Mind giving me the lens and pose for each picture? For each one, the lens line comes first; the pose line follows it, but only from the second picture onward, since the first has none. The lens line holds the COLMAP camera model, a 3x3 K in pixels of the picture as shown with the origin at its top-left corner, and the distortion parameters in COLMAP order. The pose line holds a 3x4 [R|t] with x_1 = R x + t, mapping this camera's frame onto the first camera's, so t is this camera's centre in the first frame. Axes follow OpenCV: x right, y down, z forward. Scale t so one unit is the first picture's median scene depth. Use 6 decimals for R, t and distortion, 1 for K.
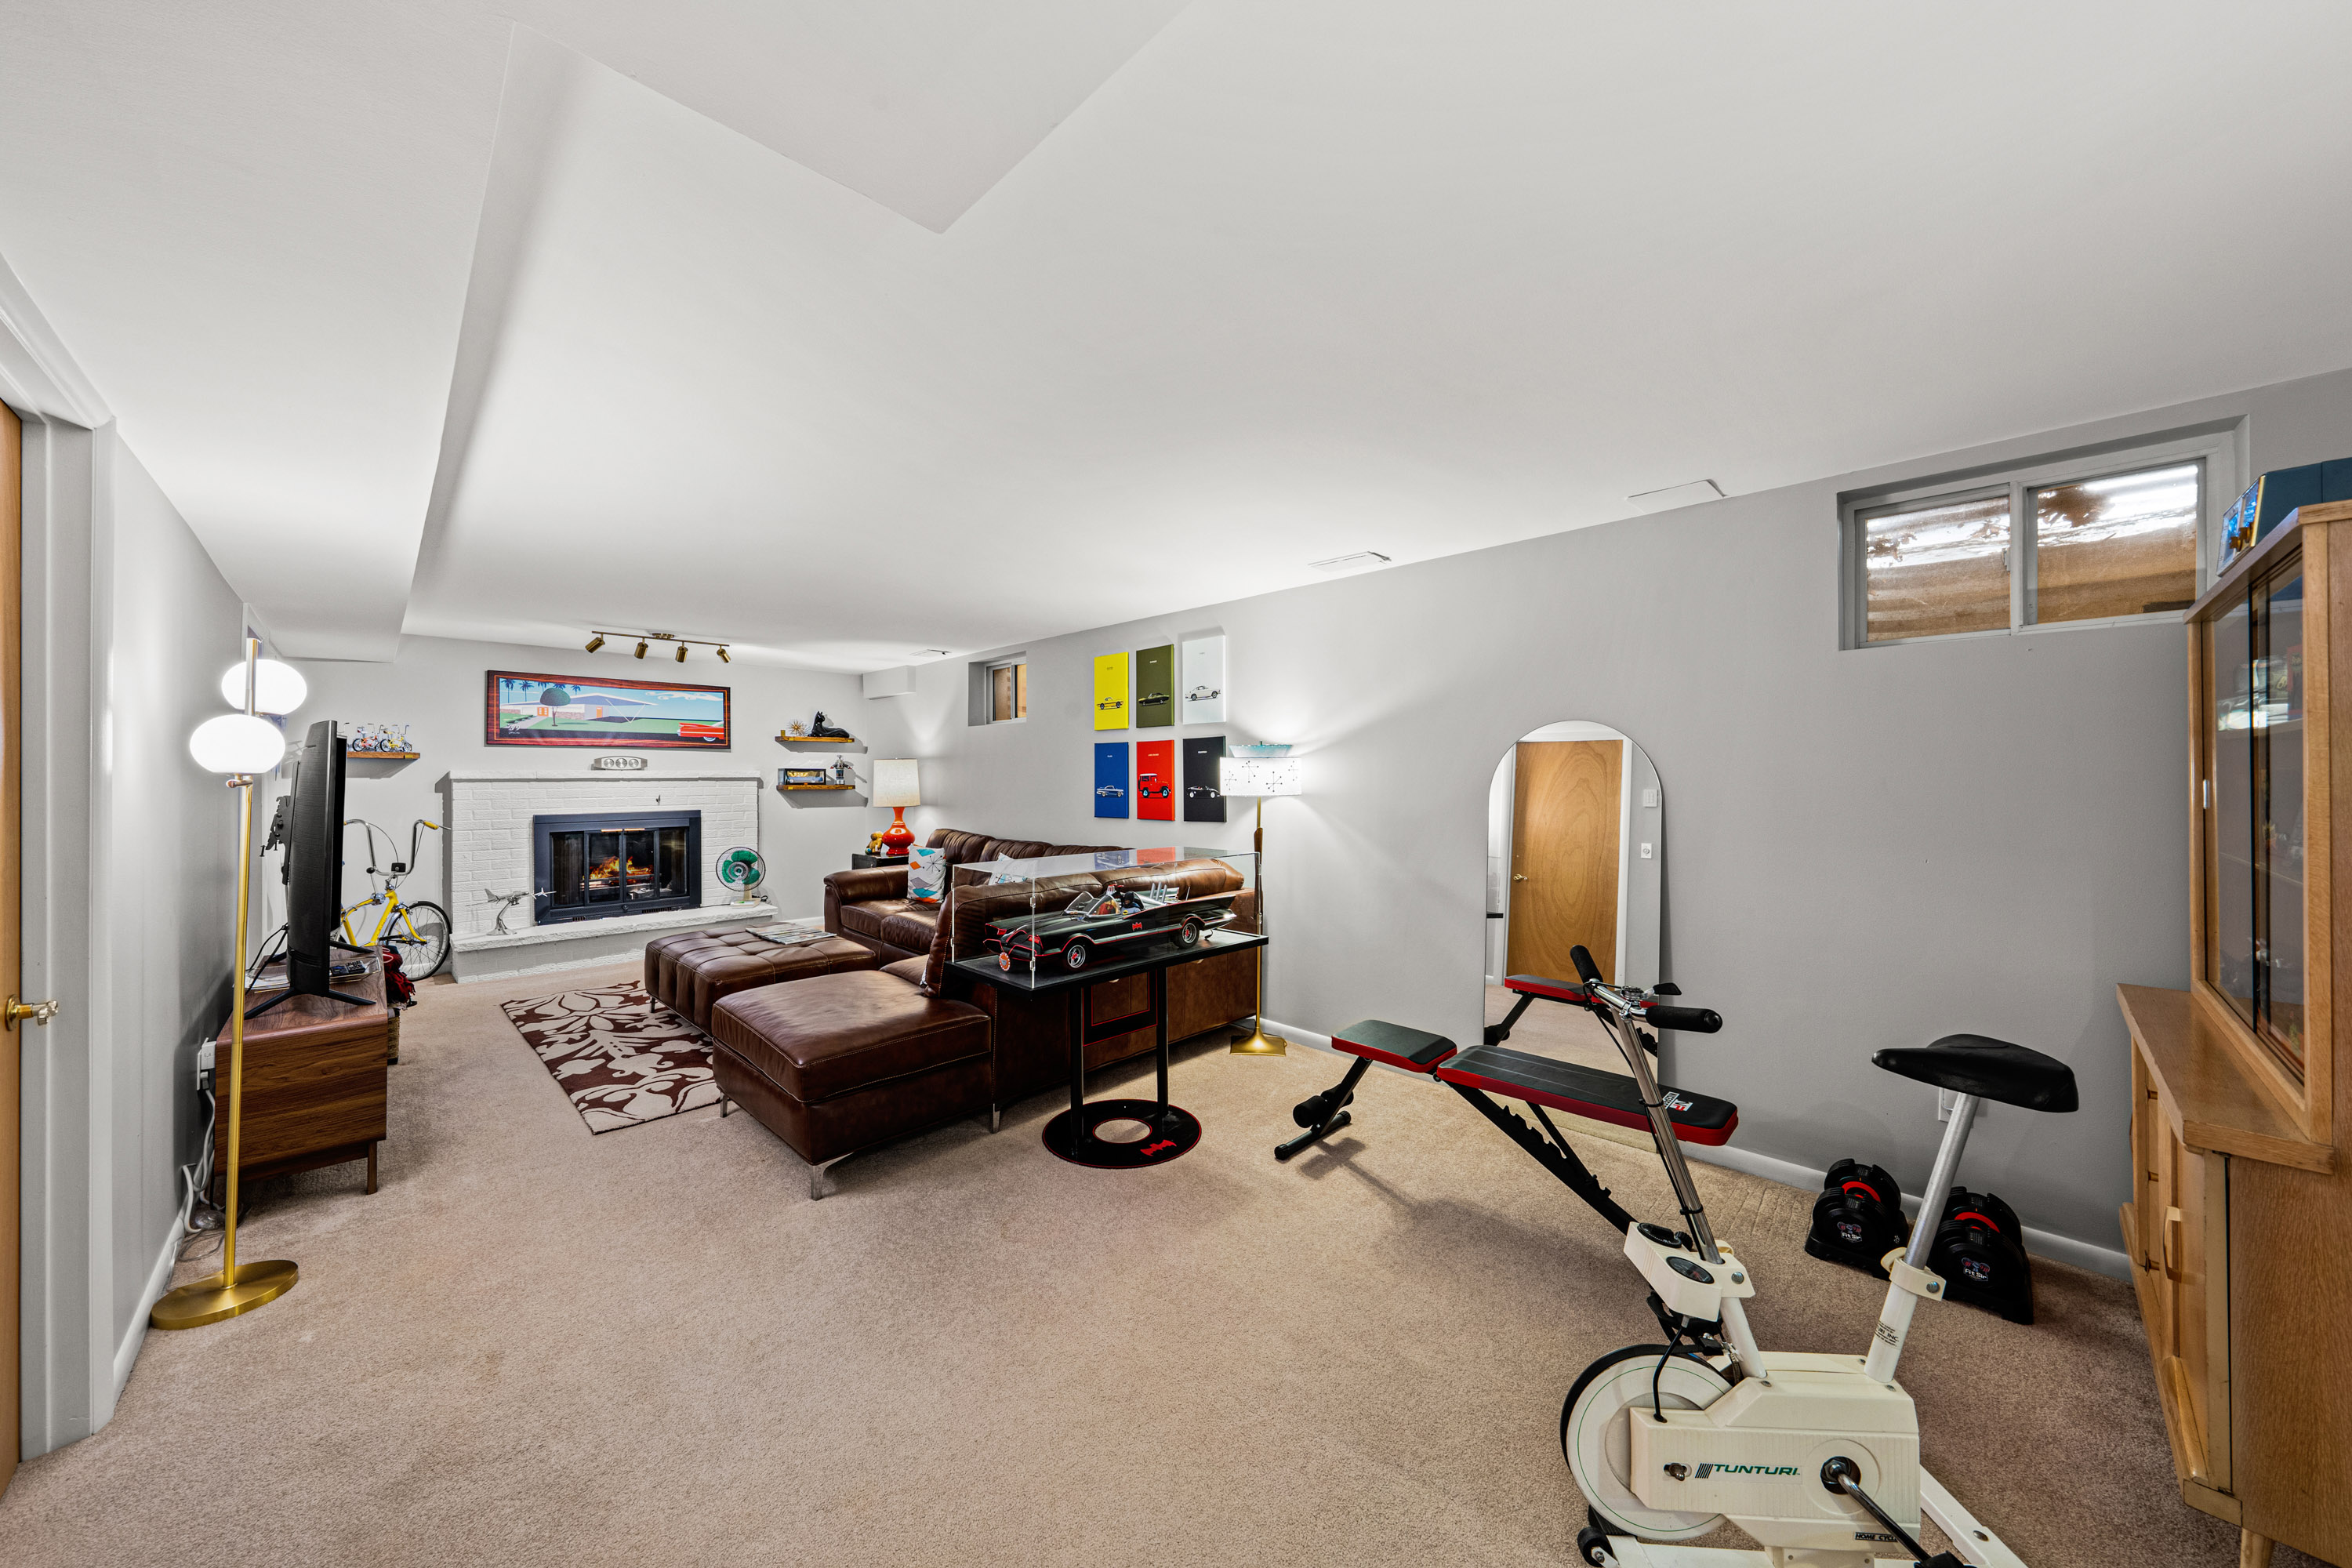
lens RADIAL K [[806.8, 0, 1160.0], [0, 806.8, 777.9], [0, 0, 1]] dist [-0.001963, 0.000216]
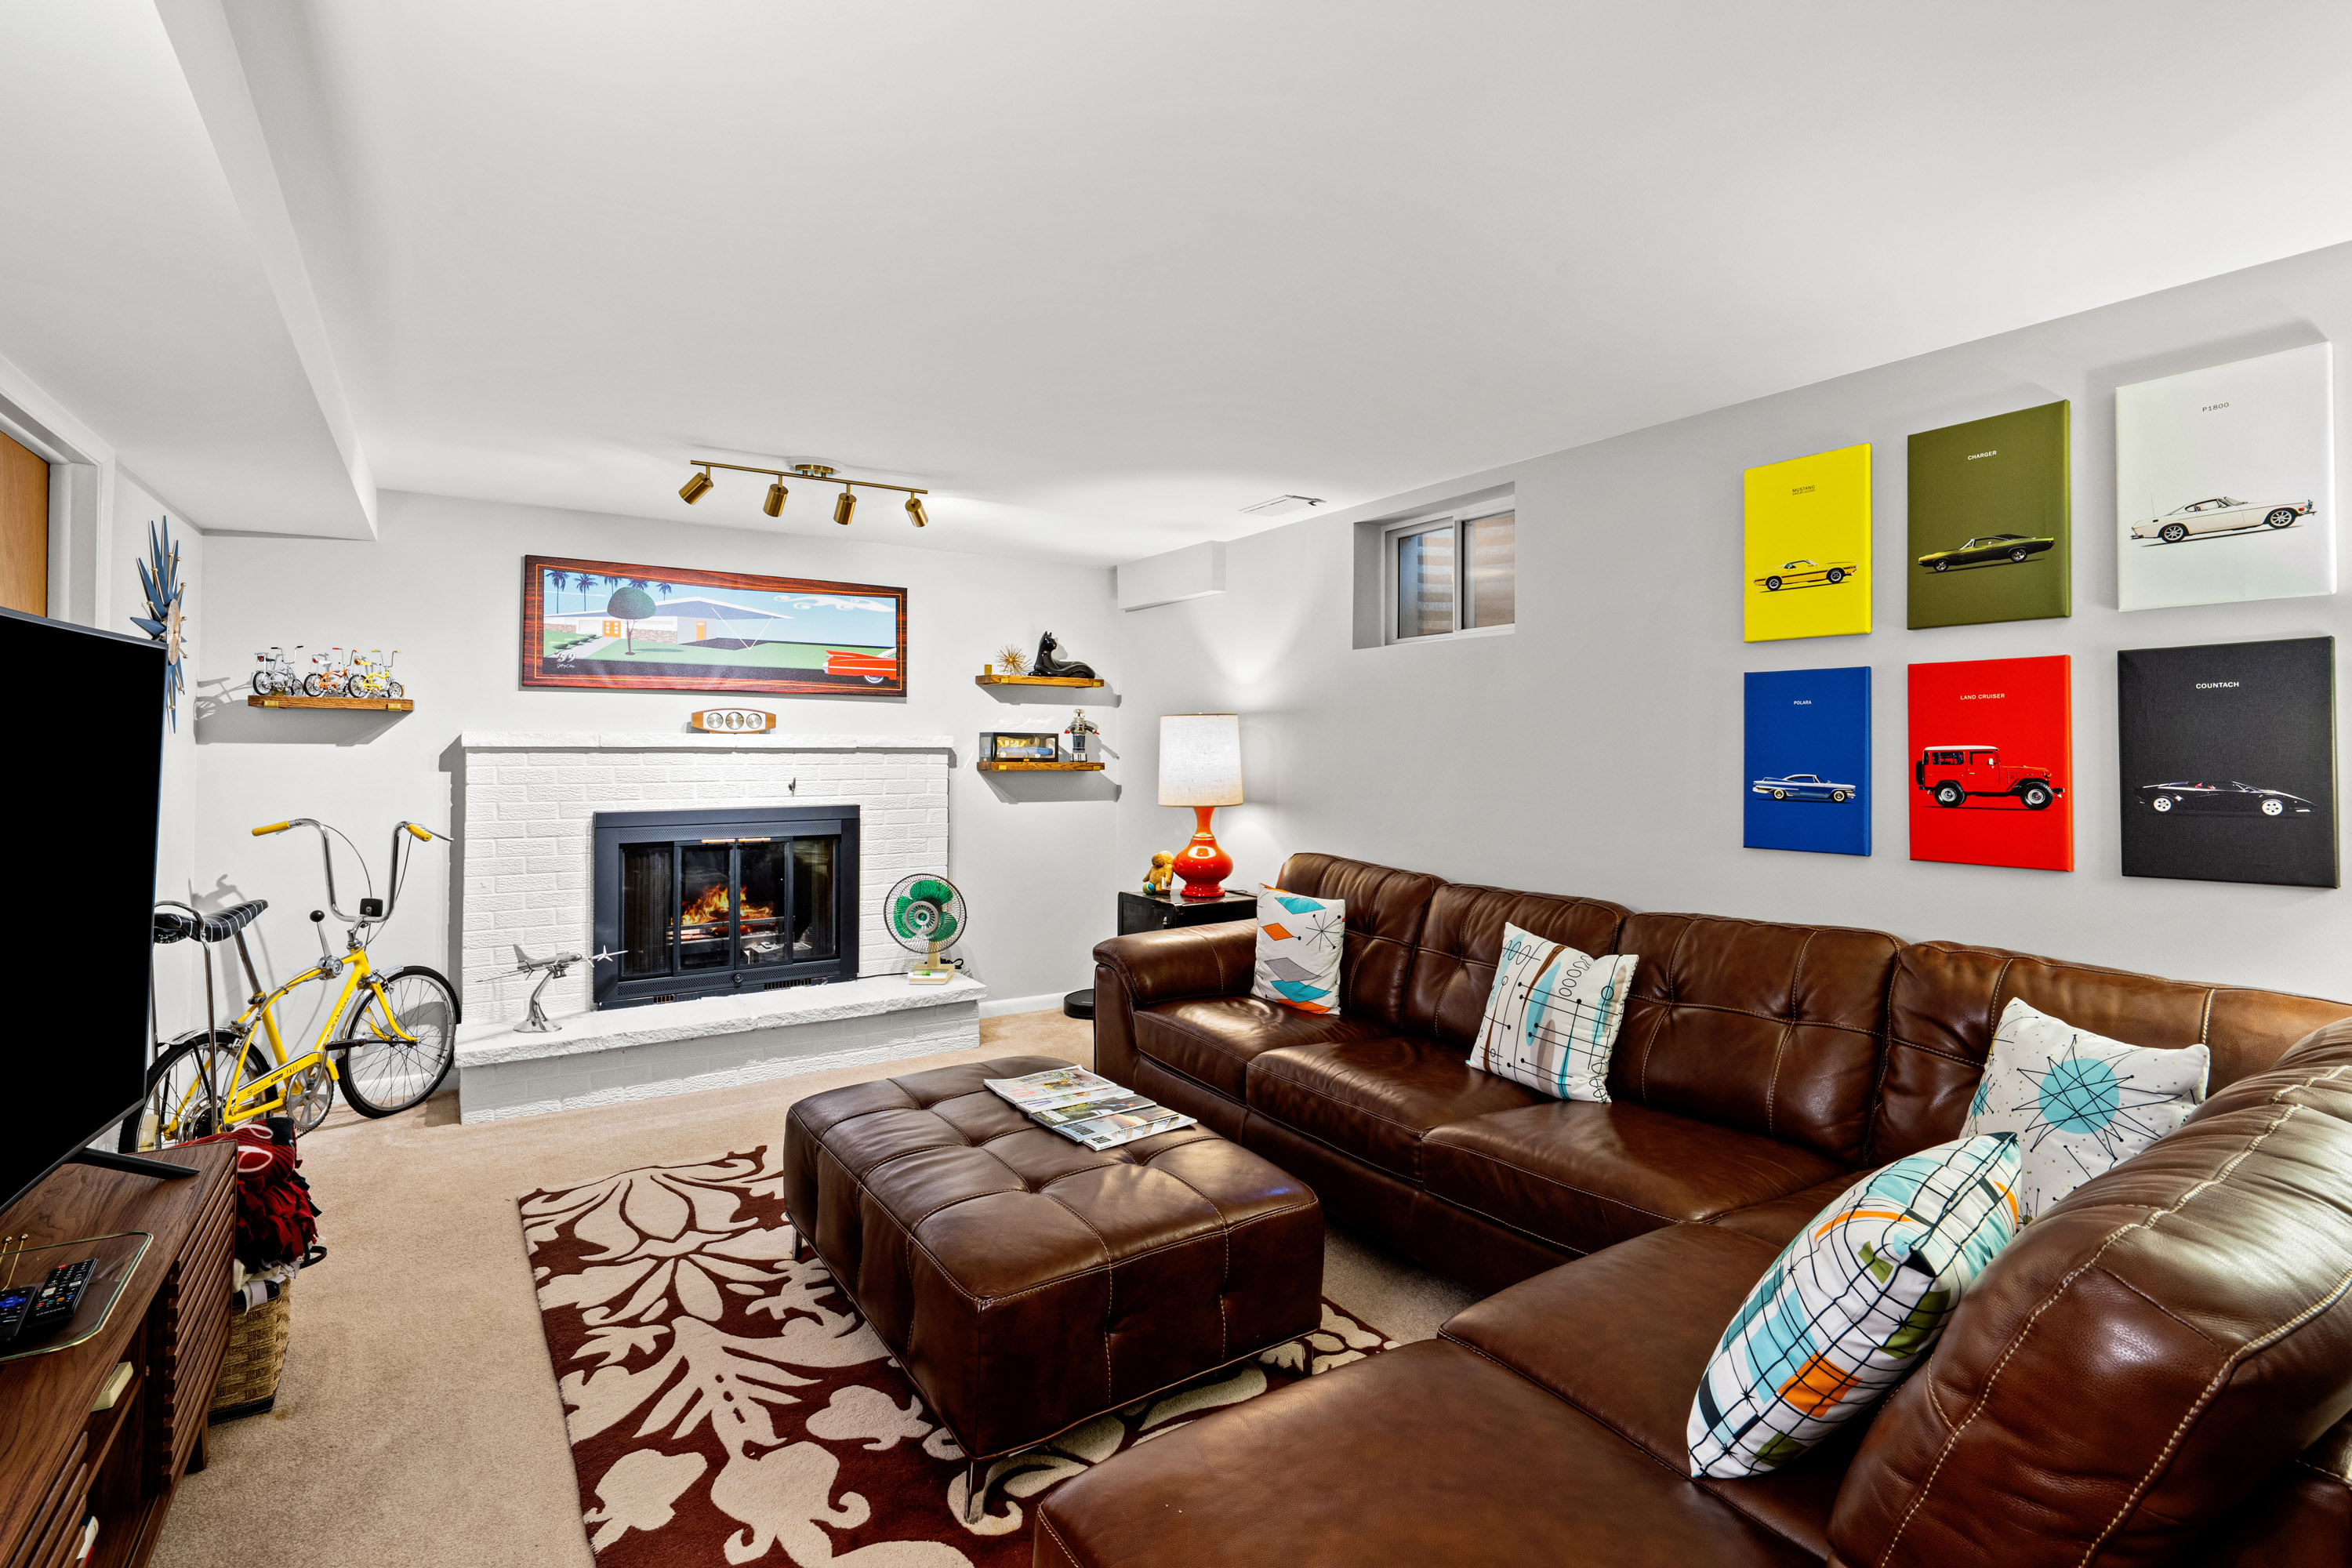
lens RADIAL K [[1099.1, 0, 1142.6], [0, 1099.1, 737.9], [0, 0, 1]] dist [0.013707, -0.000662]
pose [[0.975377, 0.005023, -0.220488, -0.260239], [-0.007681, 0.999908, -0.011198, -0.000089], [0.220411, 0.012616, 0.975325, 0.369016]]
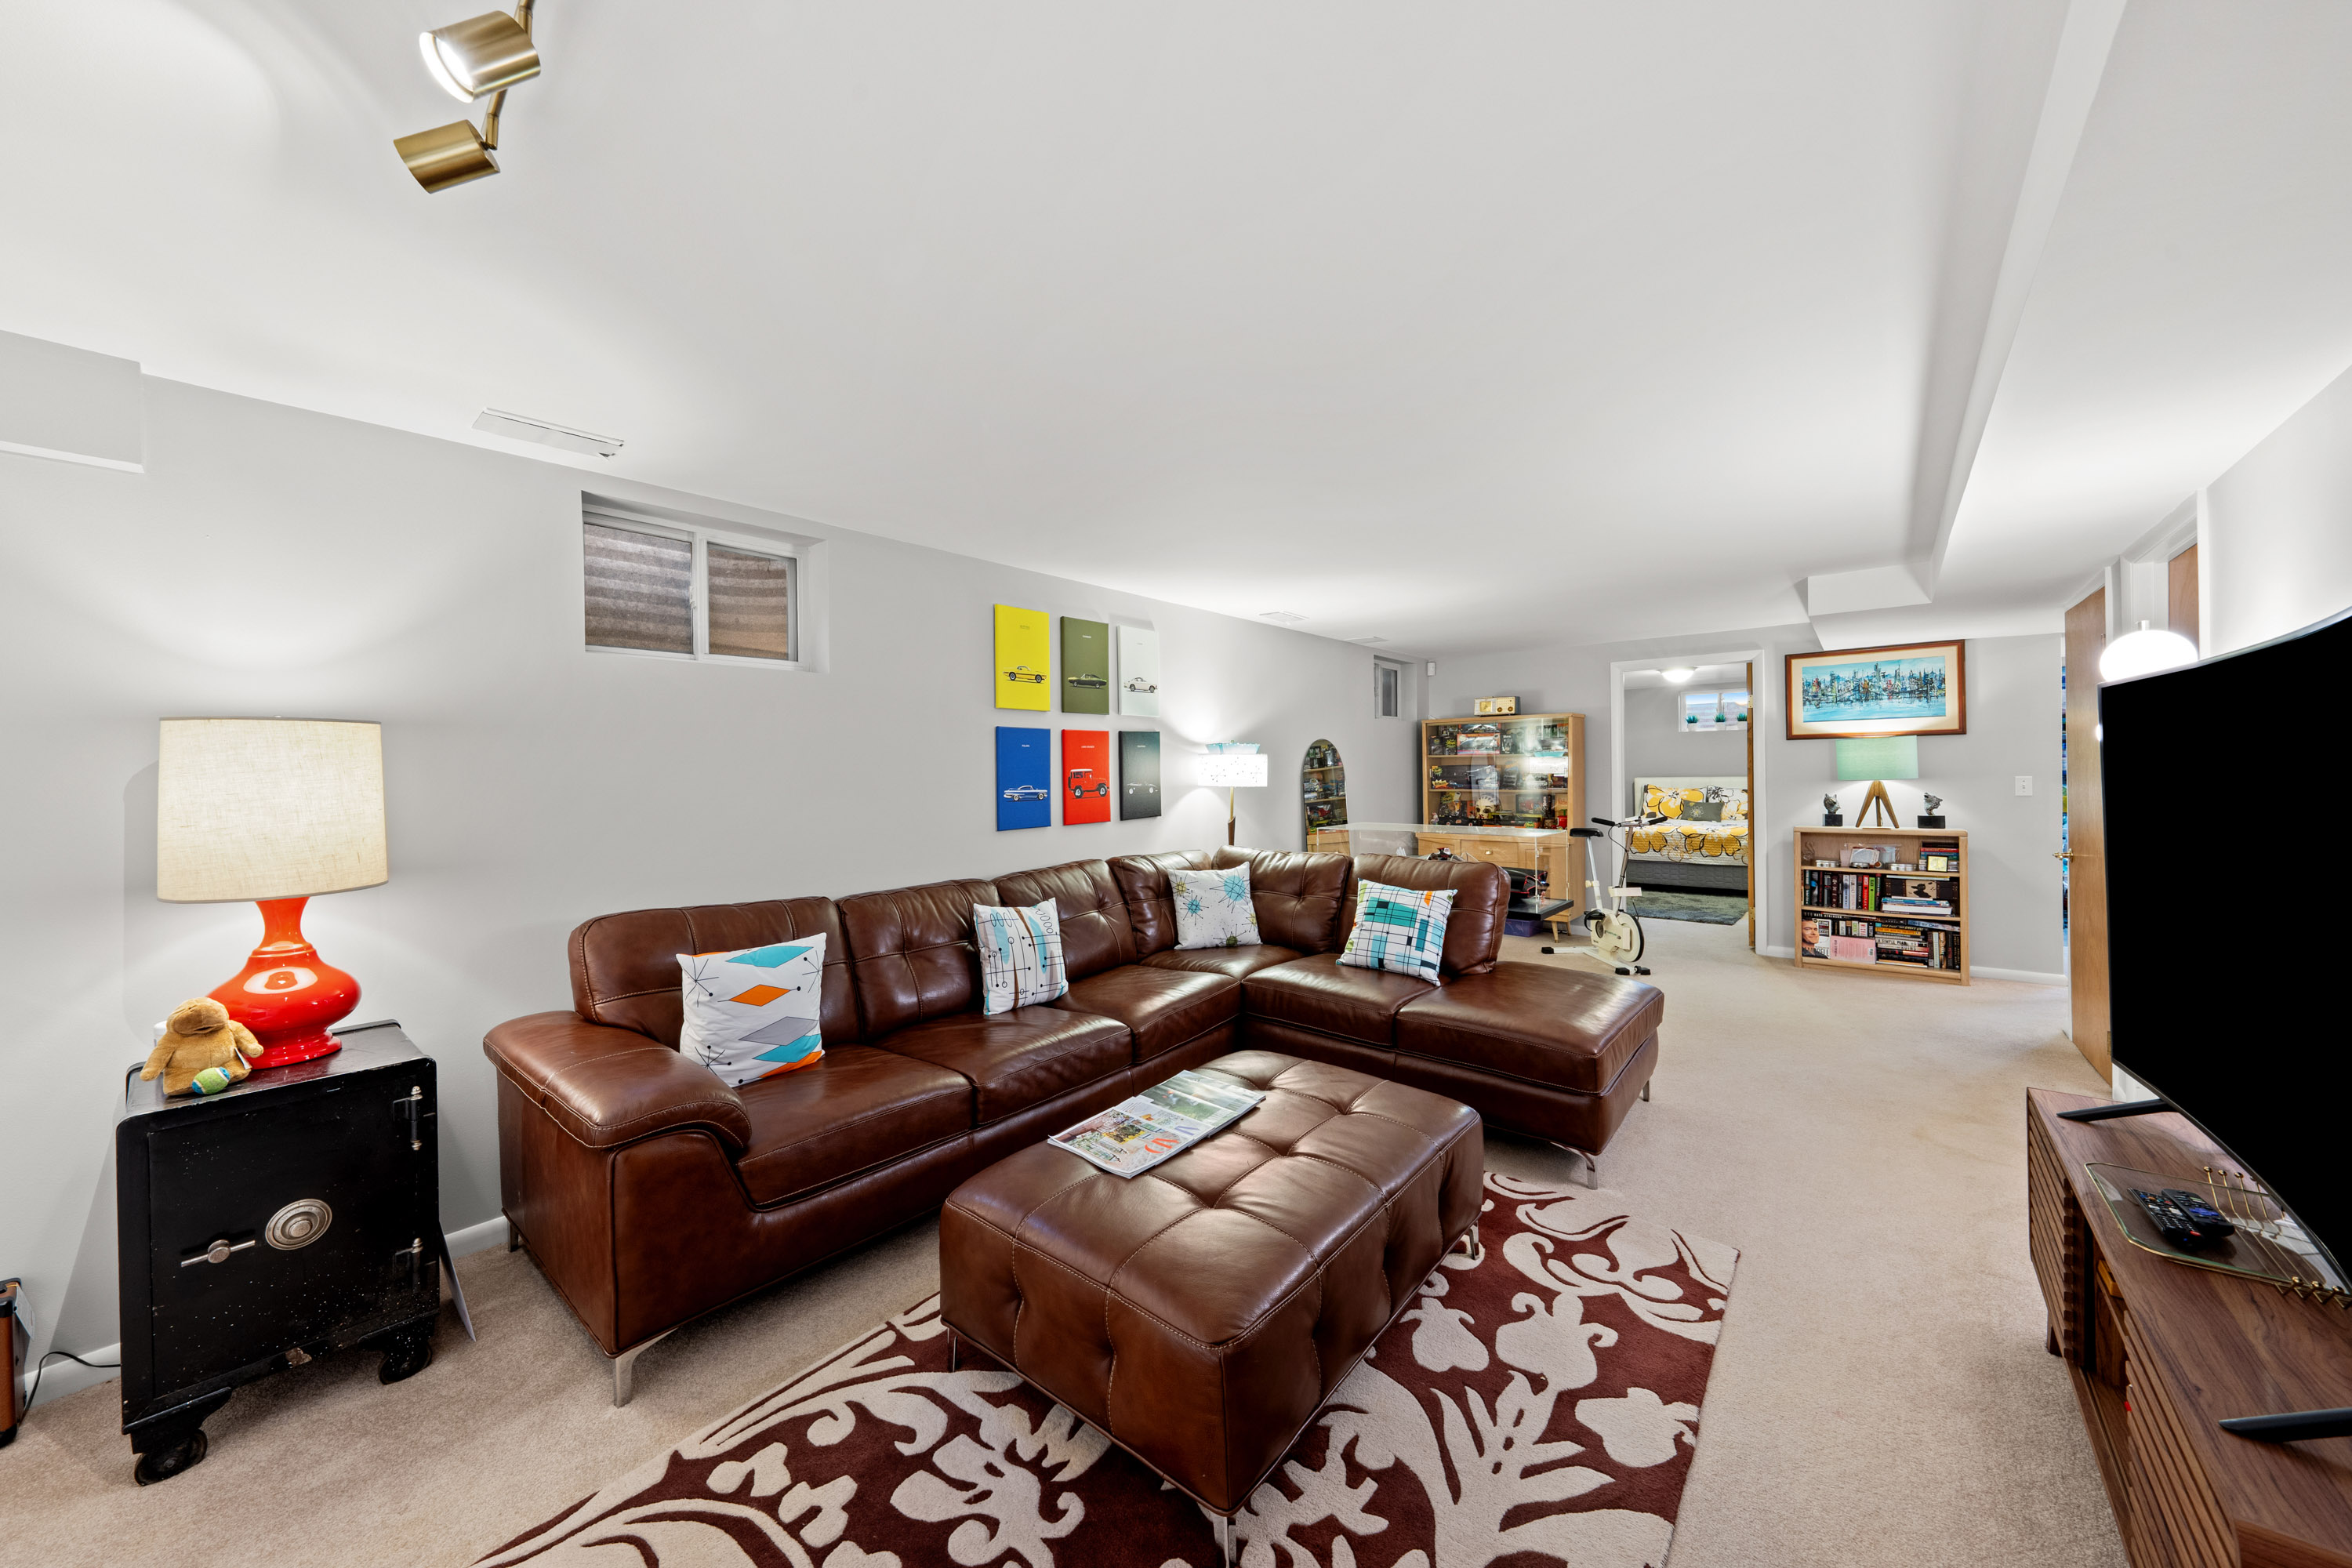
lens RADIAL K [[806.8, 0, 1193.2], [0, 806.8, 779.9], [0, 0, 1]] dist [-0.001963, 0.000216]
pose [[-0.089076, -0.011186, 0.995962, -0.796459], [0.014584, 0.999815, 0.012533, -0.002722], [-0.995918, 0.015642, -0.088896, 0.894454]]
